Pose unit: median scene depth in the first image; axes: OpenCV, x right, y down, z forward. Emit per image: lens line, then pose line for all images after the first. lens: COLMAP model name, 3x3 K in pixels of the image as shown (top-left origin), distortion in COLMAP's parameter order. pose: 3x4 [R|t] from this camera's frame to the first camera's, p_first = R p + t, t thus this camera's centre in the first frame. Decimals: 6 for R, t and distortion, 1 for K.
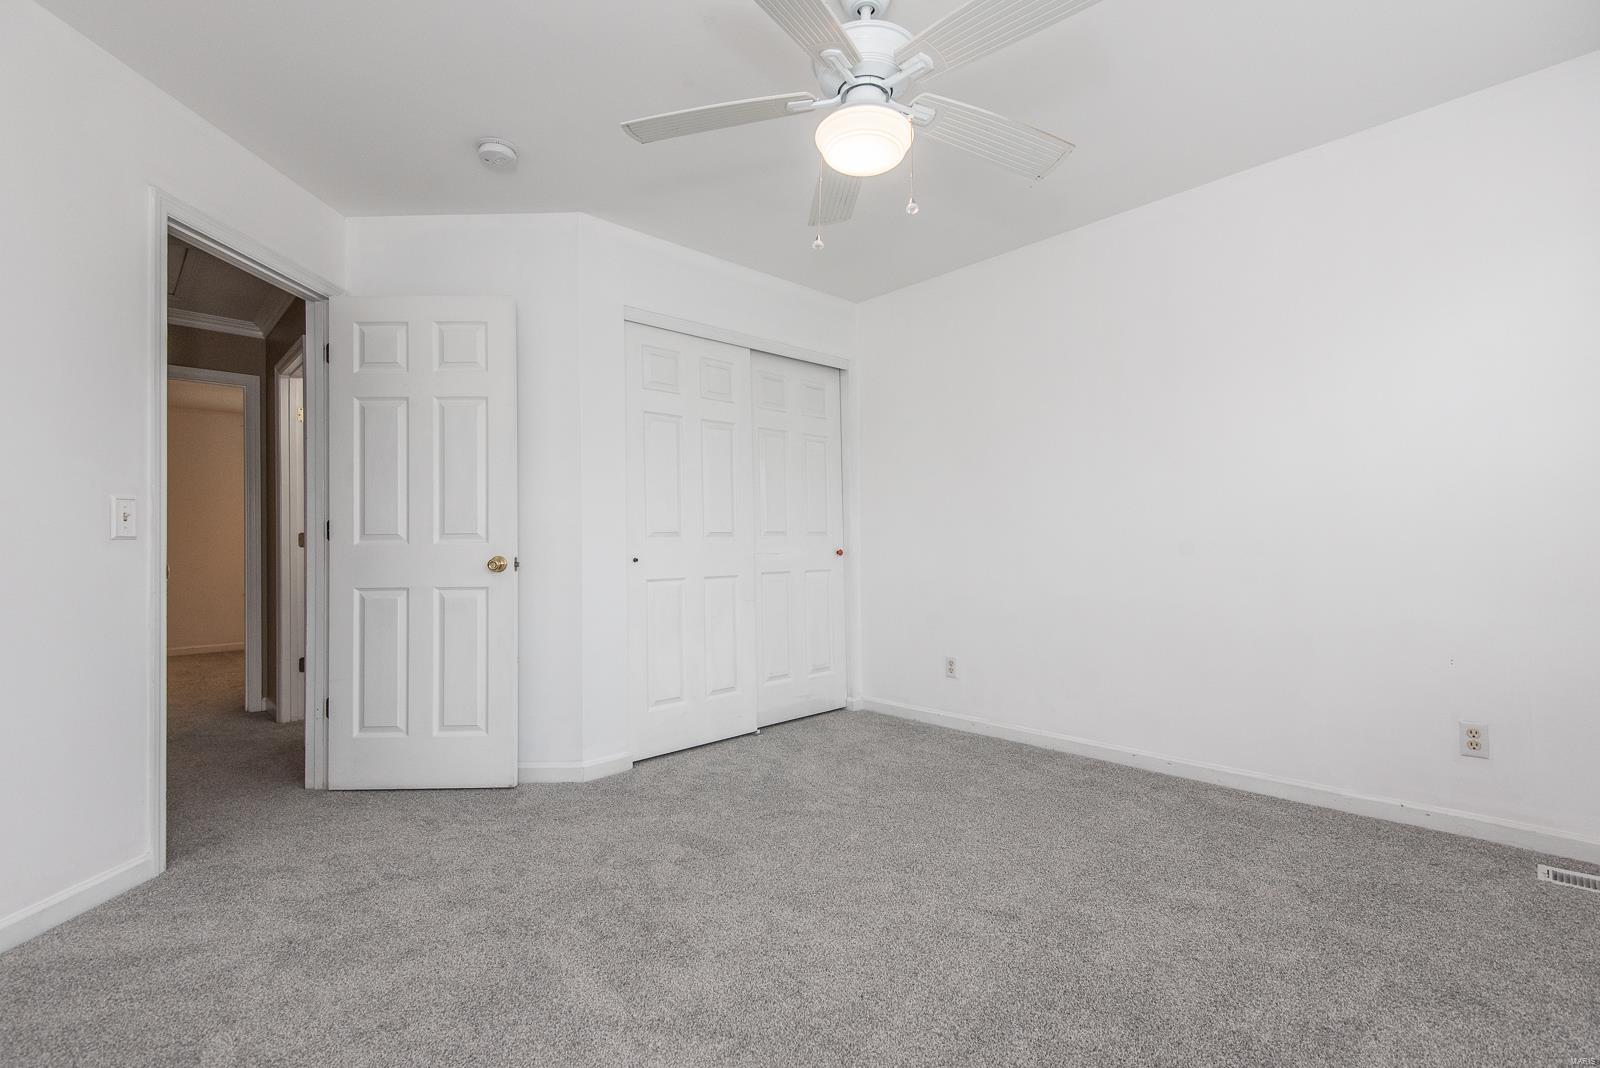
lens RADIAL K [[722.9, 0, 800.0], [0, 722.9, 534.0], [0, 0, 1]] dist [-0.000853, -0.000271]
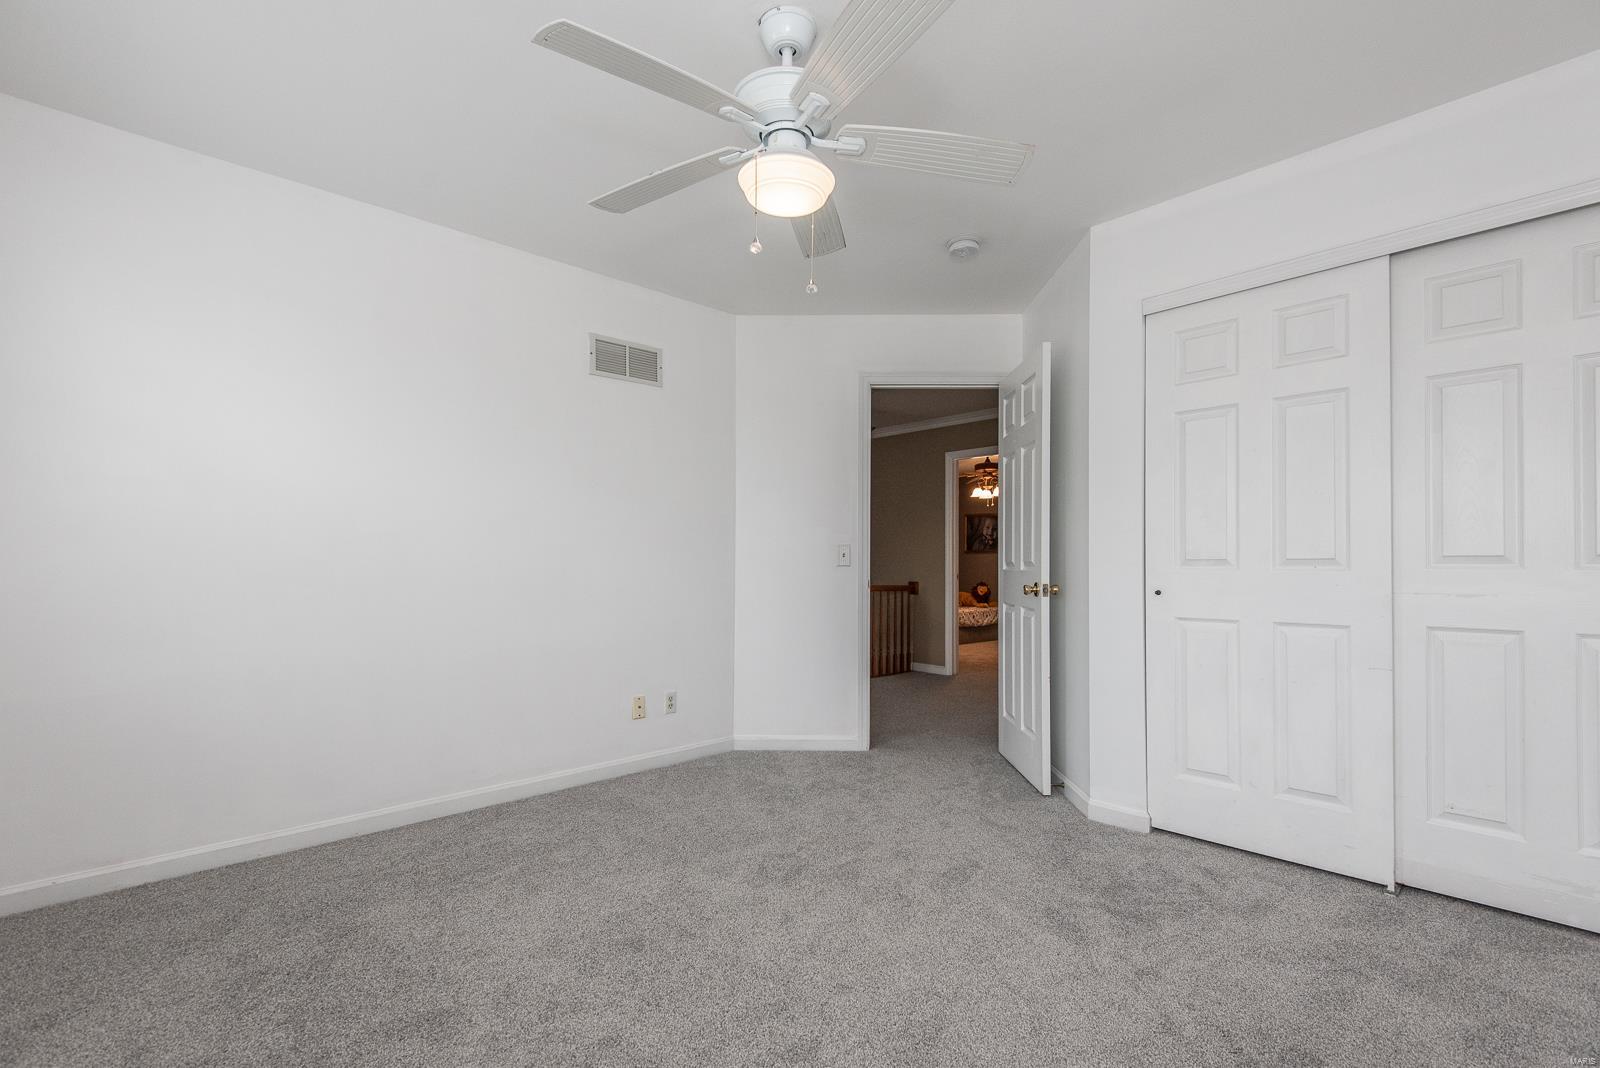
lens RADIAL K [[701.3, 0, 798.4], [0, 701.3, 550.6], [0, 0, 1]] dist [-0.001903, -0.000661]
pose [[0.026497, -0.015747, -0.999525, 0.757124], [-0.006281, 0.999854, -0.015919, 0.006771], [0.999629, 0.006700, 0.026394, 0.719542]]
